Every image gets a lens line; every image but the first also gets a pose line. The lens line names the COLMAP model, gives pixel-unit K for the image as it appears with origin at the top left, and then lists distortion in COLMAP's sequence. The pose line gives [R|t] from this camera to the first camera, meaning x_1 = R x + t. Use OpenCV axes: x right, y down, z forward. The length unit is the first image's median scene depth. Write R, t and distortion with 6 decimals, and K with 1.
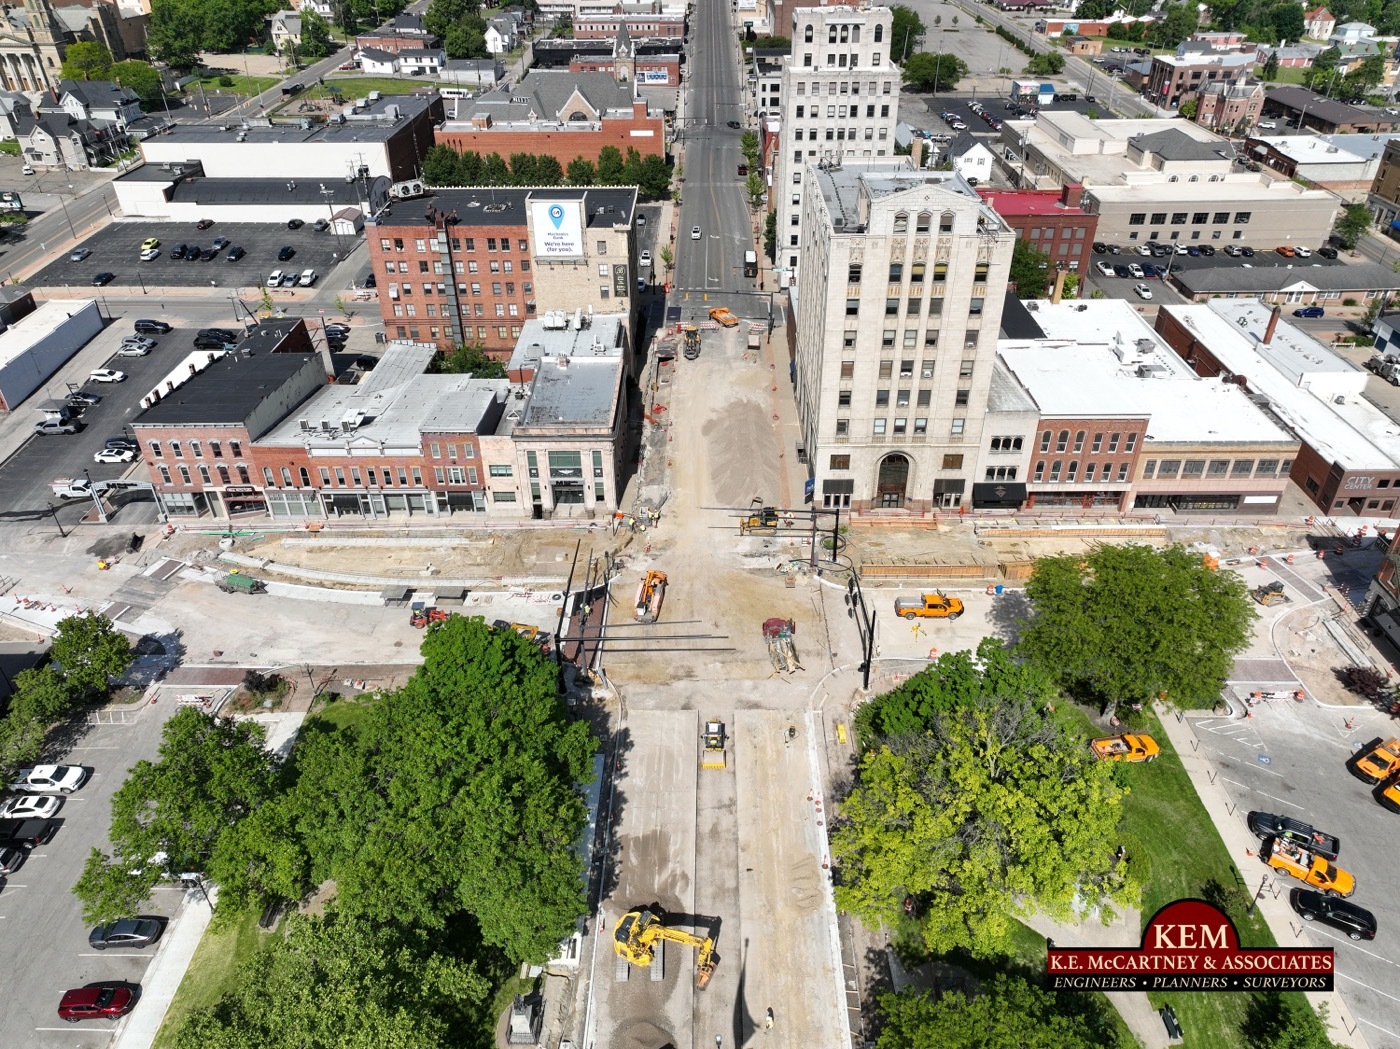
lens RADIAL K [[979.0, 0, 700.3], [0, 979.0, 528.4], [0, 0, 1]] dist [-0.008196, 0.022036]
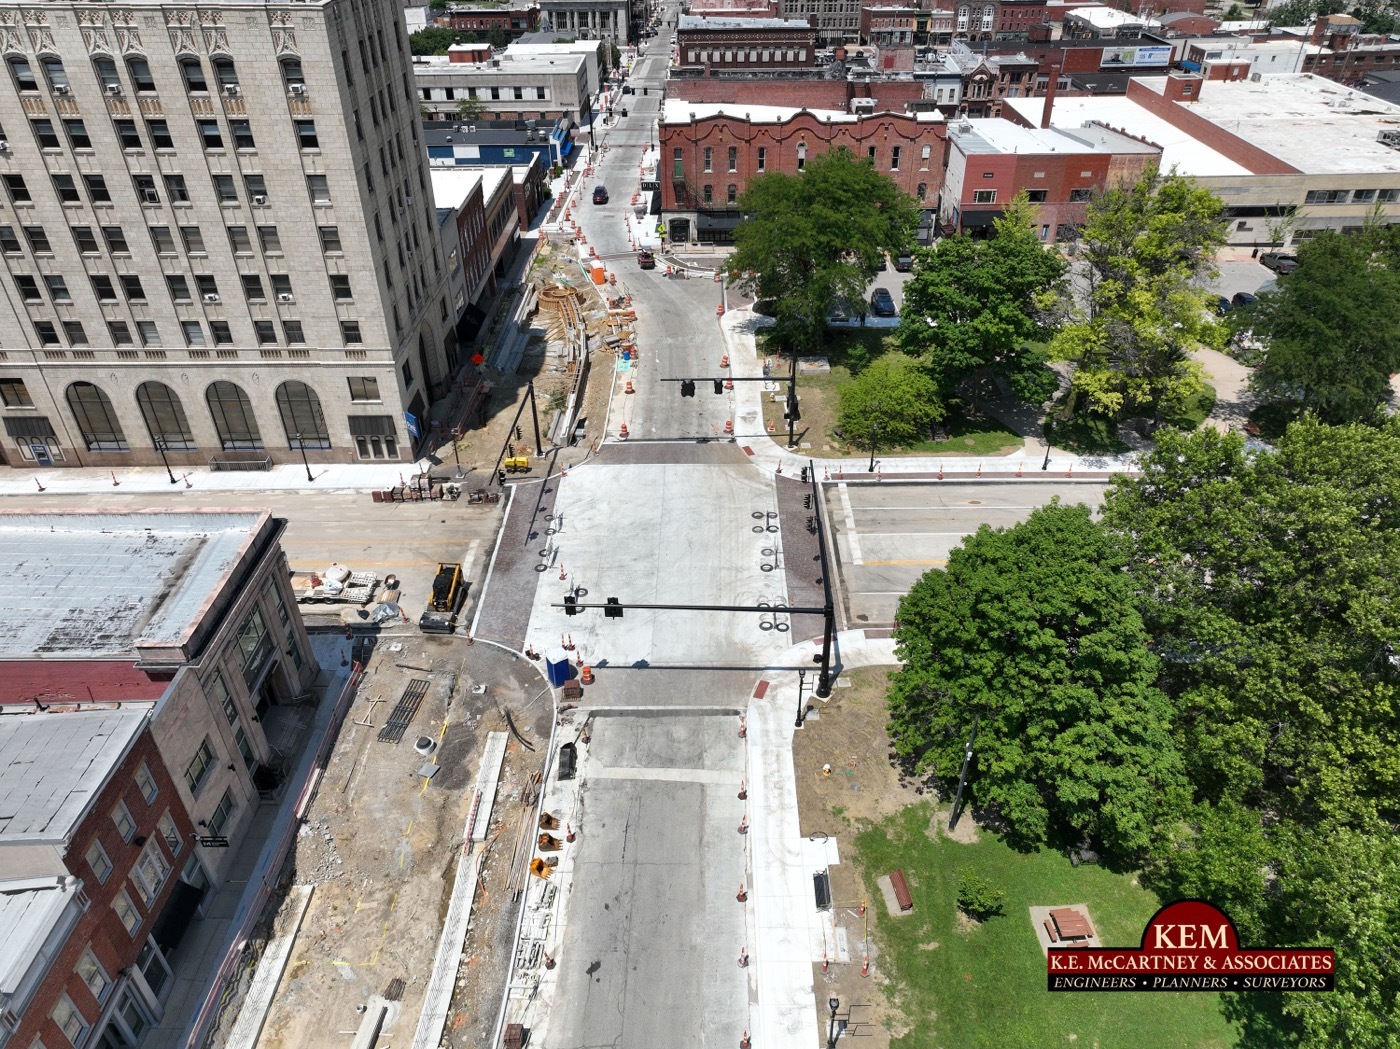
lens RADIAL K [[979.0, 0, 701.4], [0, 979.0, 520.6], [0, 0, 1]] dist [-0.008196, 0.022036]
pose [[-0.006658, -0.559591, 0.828742, -0.433328], [0.561613, 0.683617, 0.466110, -0.178726], [-0.827373, 0.468536, 0.309722, 0.589764]]
